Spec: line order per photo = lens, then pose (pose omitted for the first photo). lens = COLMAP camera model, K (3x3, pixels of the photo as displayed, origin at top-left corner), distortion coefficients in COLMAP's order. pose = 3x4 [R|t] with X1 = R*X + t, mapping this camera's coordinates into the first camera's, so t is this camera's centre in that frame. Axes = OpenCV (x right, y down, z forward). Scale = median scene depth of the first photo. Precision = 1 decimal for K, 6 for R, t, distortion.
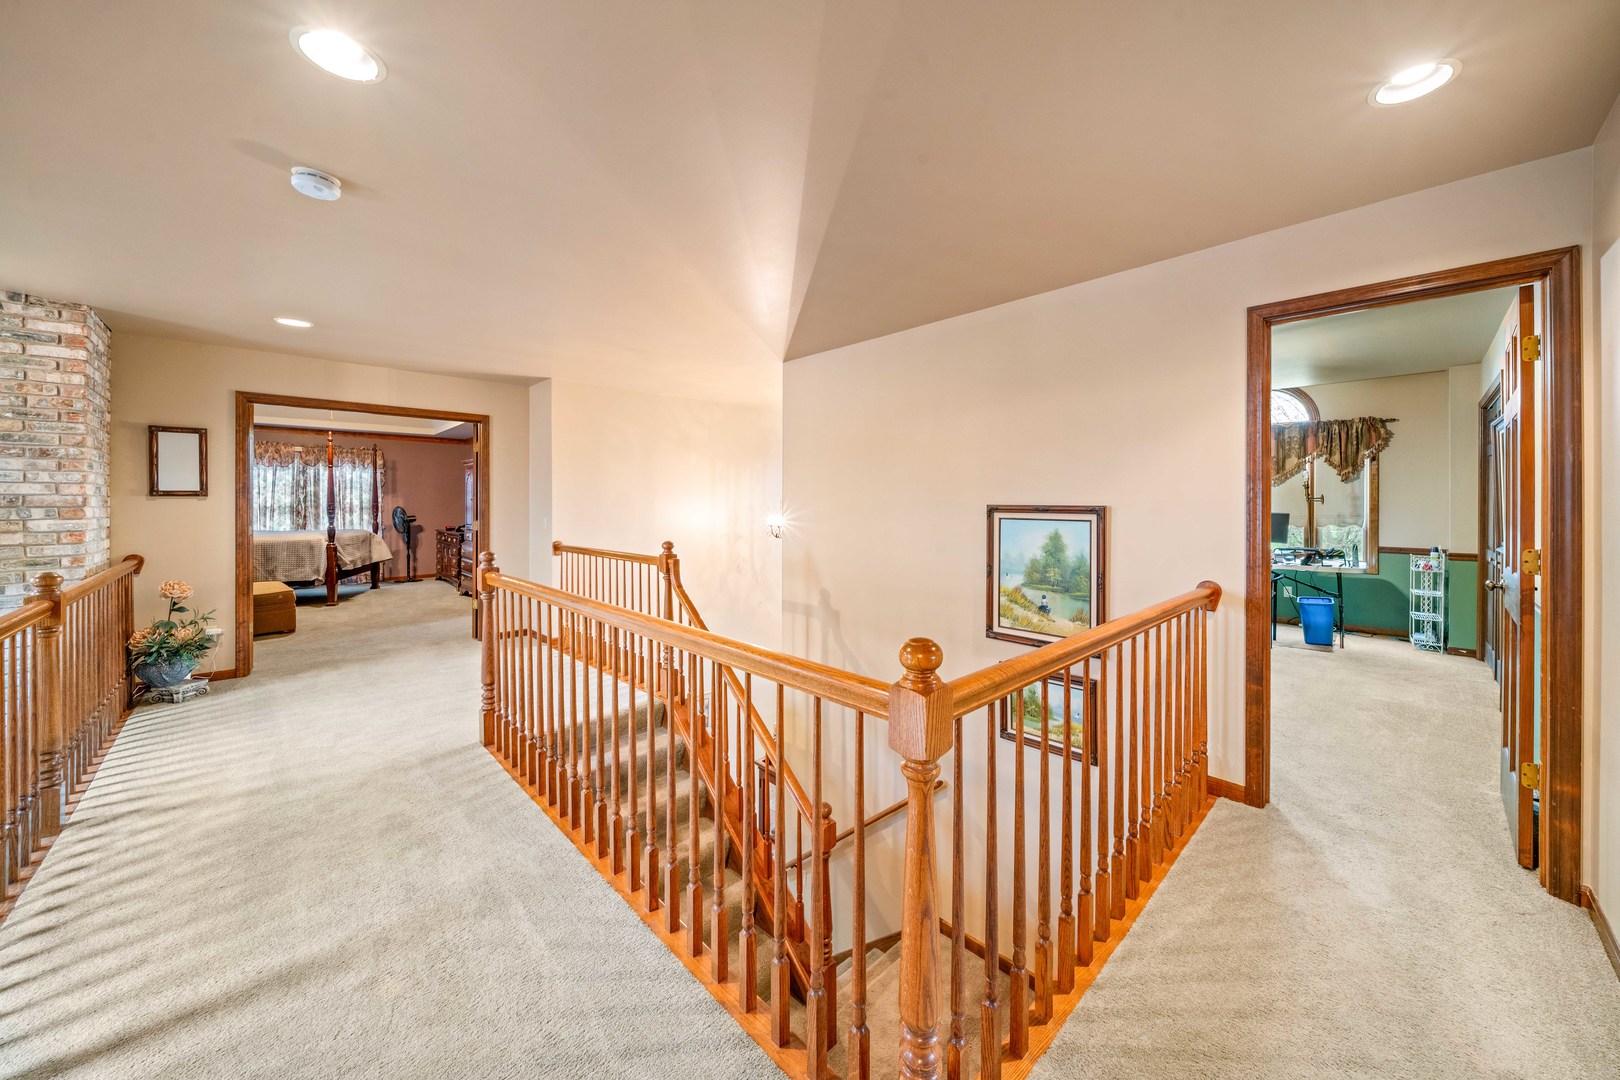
lens RADIAL K [[599.9, 0, 810.2], [0, 599.9, 518.9], [0, 0, 1]] dist [0.000157, 0.000268]
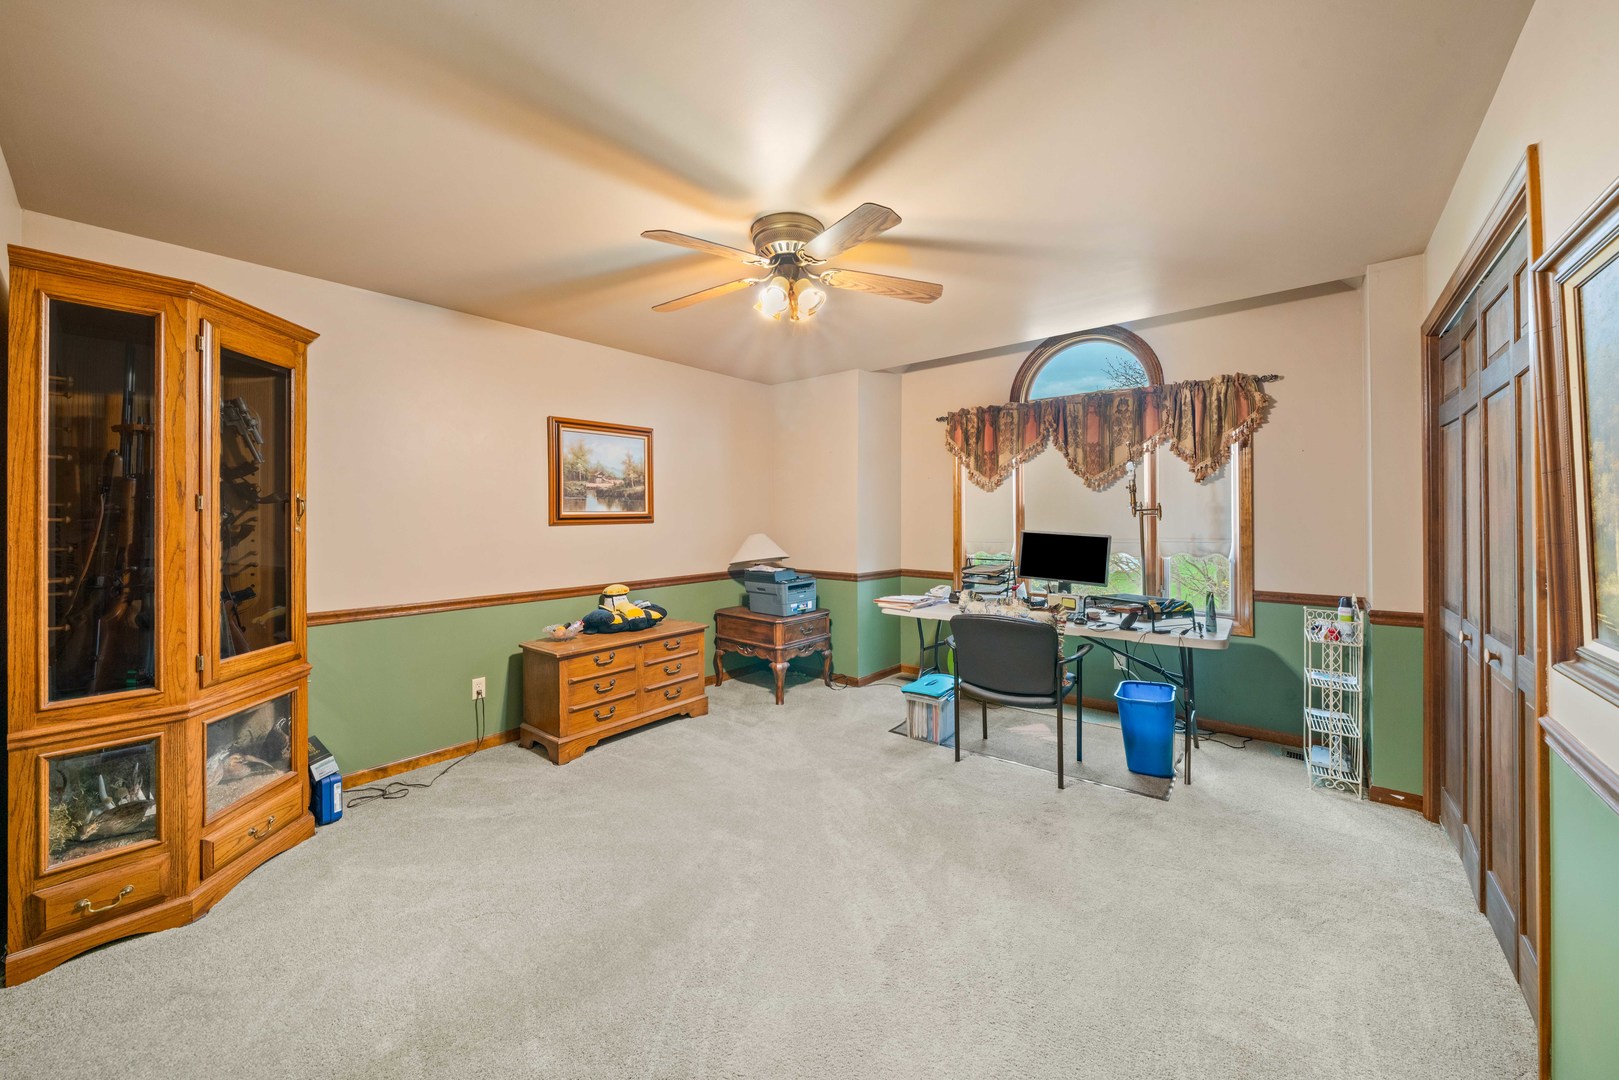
lens RADIAL K [[570.4, 0, 806.4], [0, 570.4, 531.5], [0, 0, 1]] dist [-0.002443, 0.000540]
pose [[0.998179, -0.008008, 0.059795, 0.498804], [0.008349, 0.999950, -0.005445, -0.013716], [-0.059748, 0.005934, 0.998196, 0.489944]]
